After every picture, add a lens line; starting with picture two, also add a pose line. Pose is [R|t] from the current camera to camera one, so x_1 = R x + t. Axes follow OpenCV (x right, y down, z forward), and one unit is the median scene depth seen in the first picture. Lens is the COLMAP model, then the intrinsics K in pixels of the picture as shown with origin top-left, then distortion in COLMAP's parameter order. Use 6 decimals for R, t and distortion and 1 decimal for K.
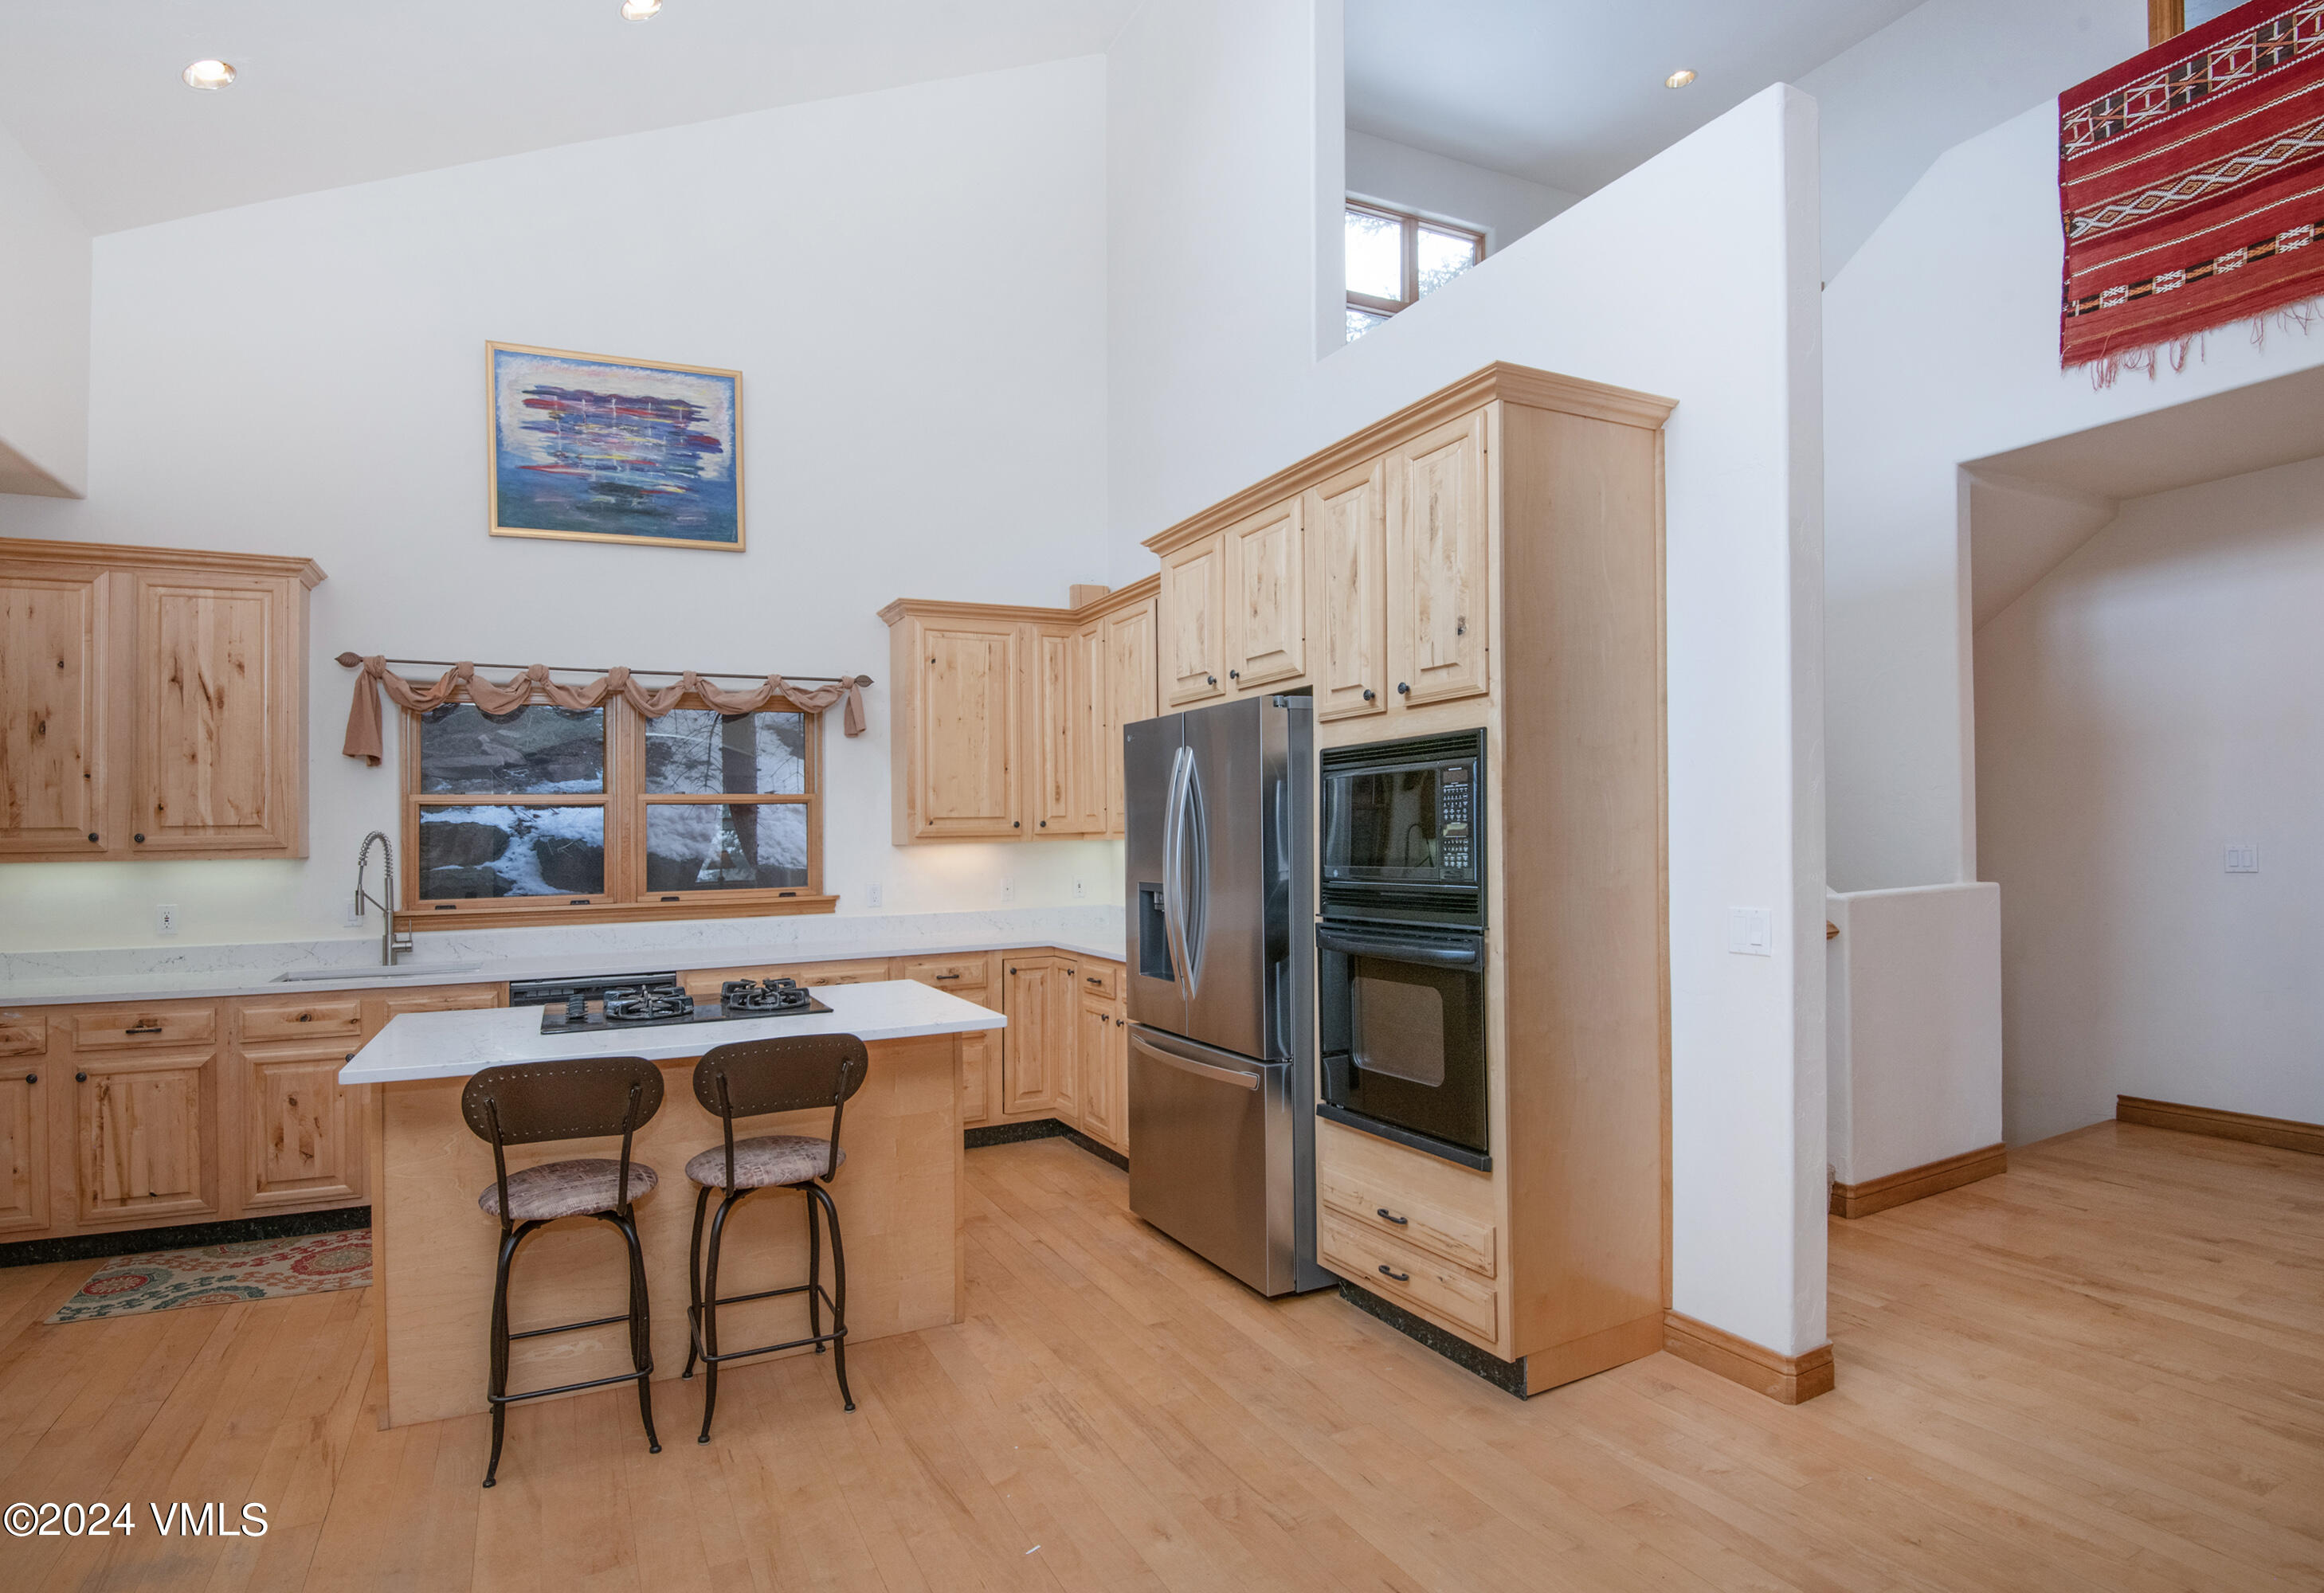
lens RADIAL K [[1124.3, 0, 1149.9], [0, 1124.3, 810.2], [0, 0, 1]] dist [-0.031360, -0.010180]
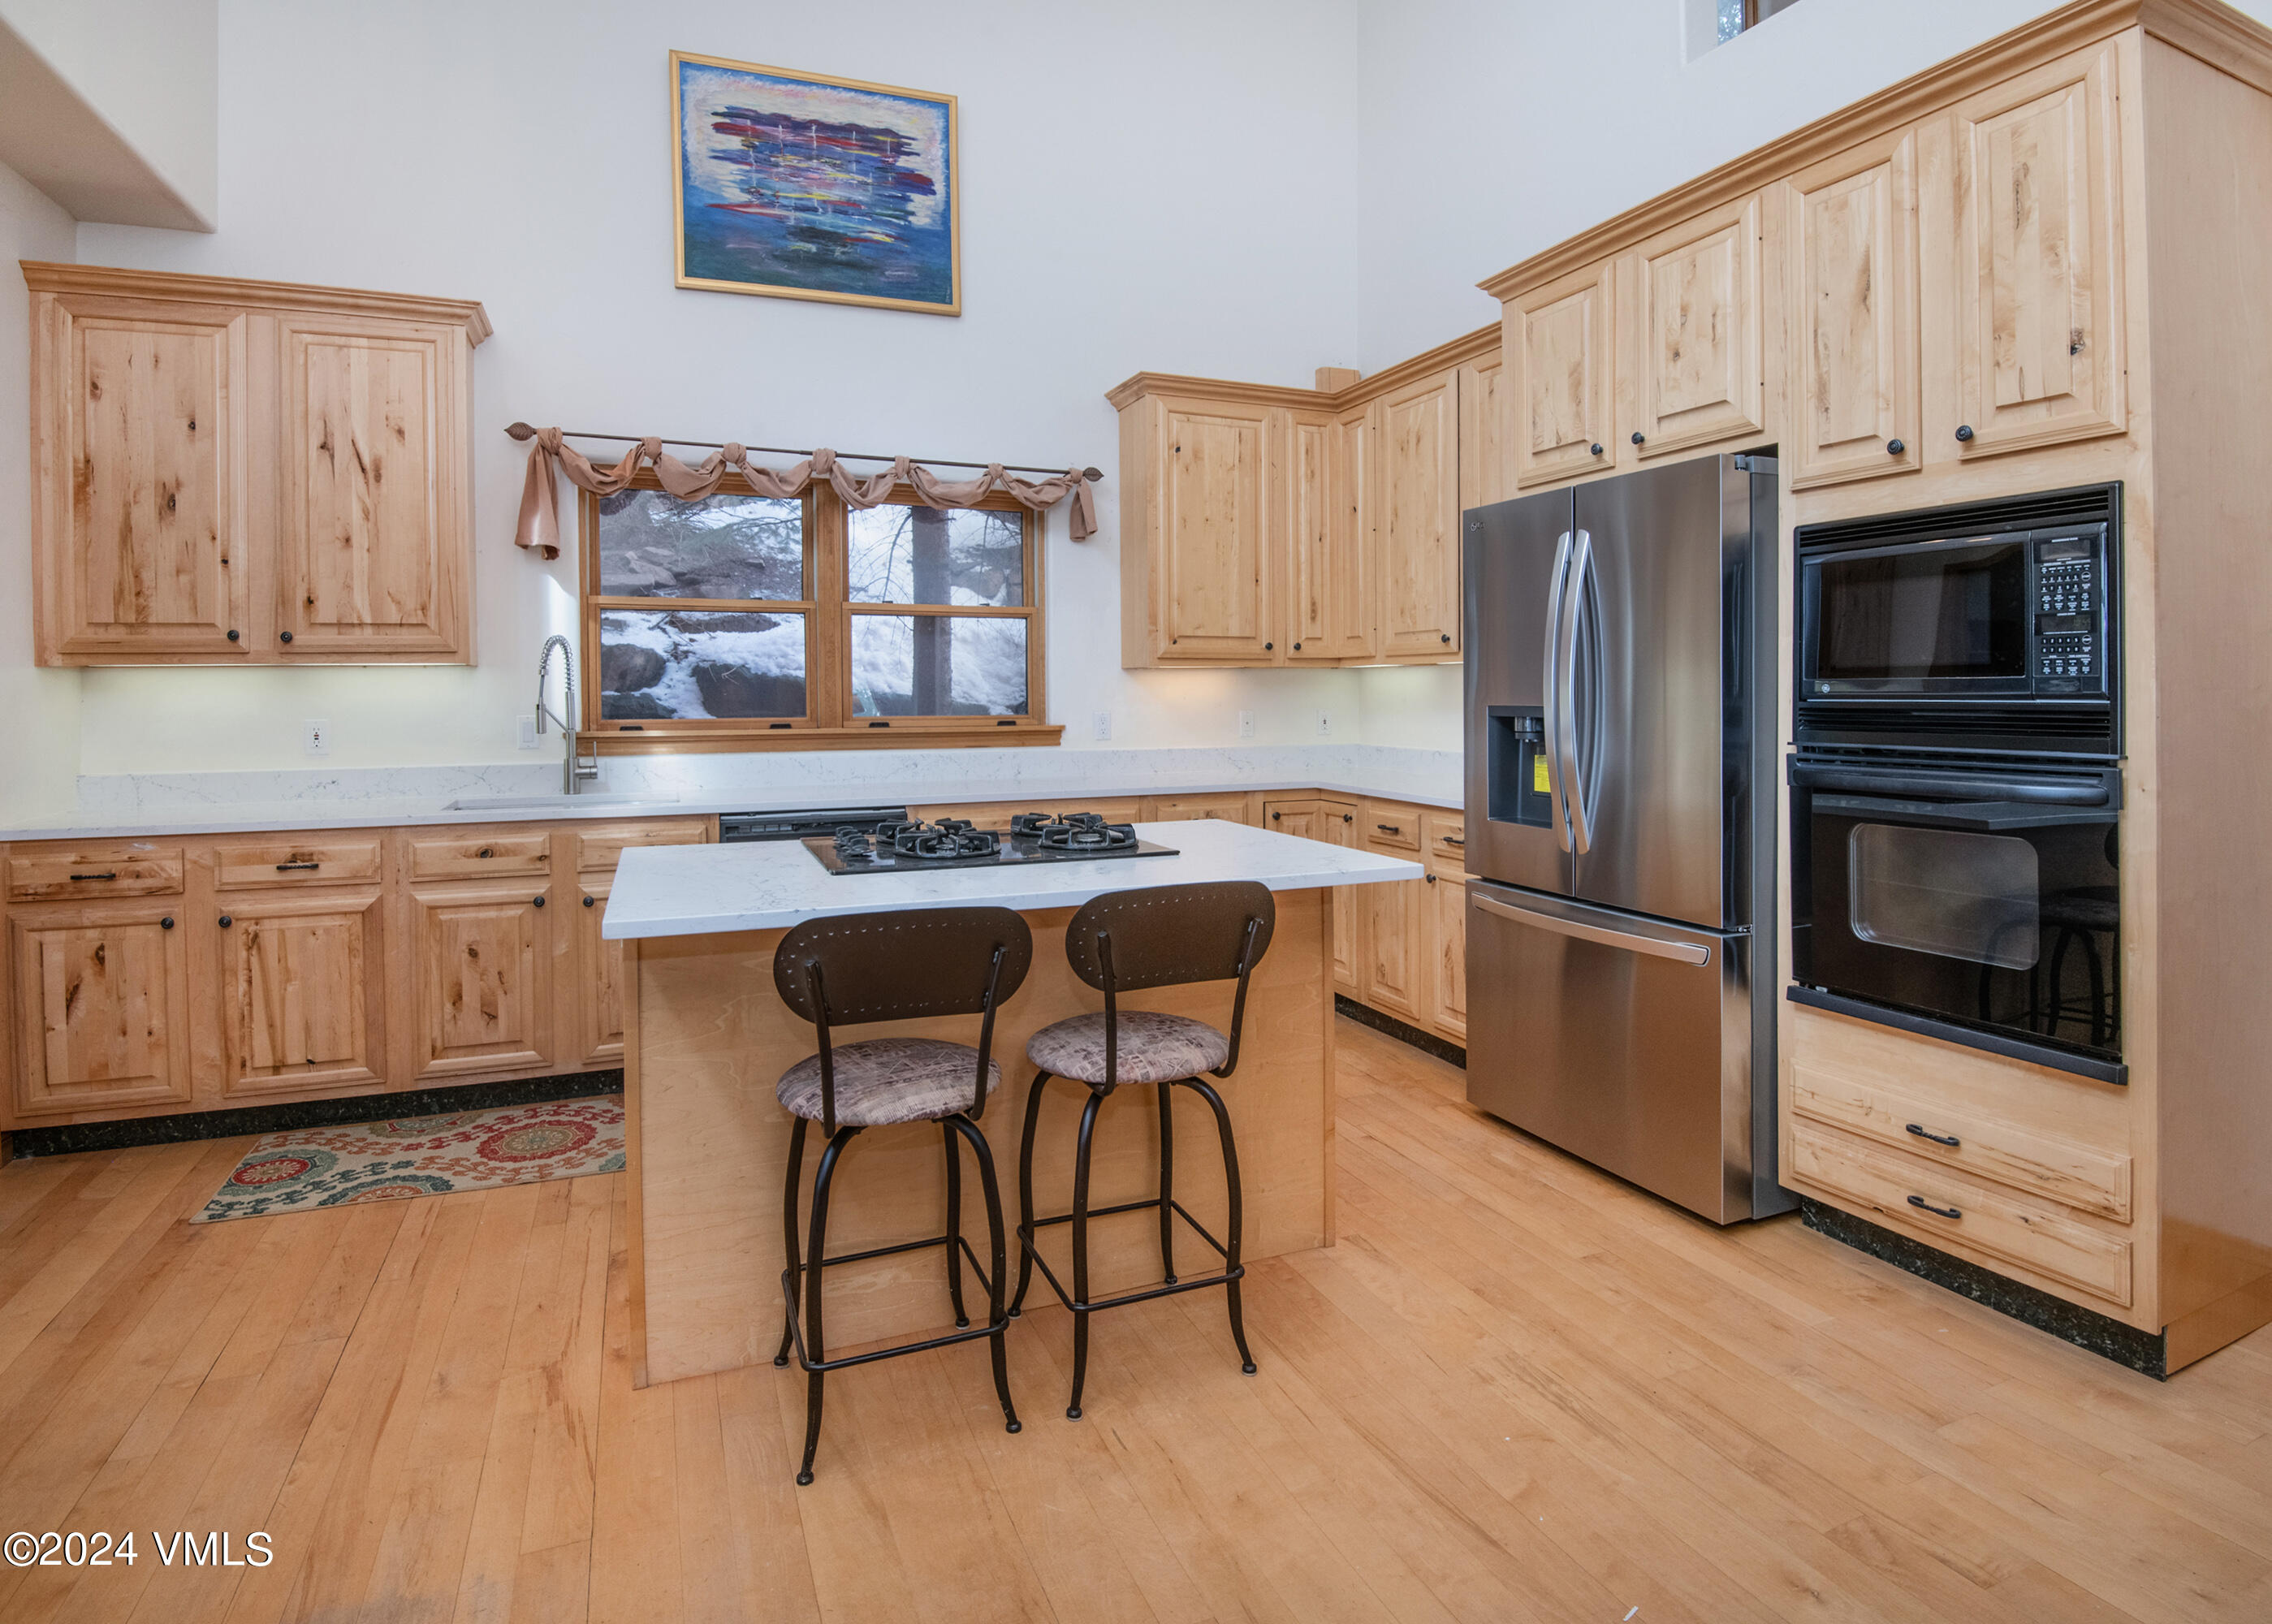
lens RADIAL K [[1156.9, 0, 1197.2], [0, 1156.9, 732.3], [0, 0, 1]] dist [-0.034048, -0.009313]
pose [[0.998796, 0.015444, -0.046568, -0.193622], [-0.012713, 0.998213, 0.058389, 0.040990], [0.047387, -0.057727, 0.997207, 0.172390]]
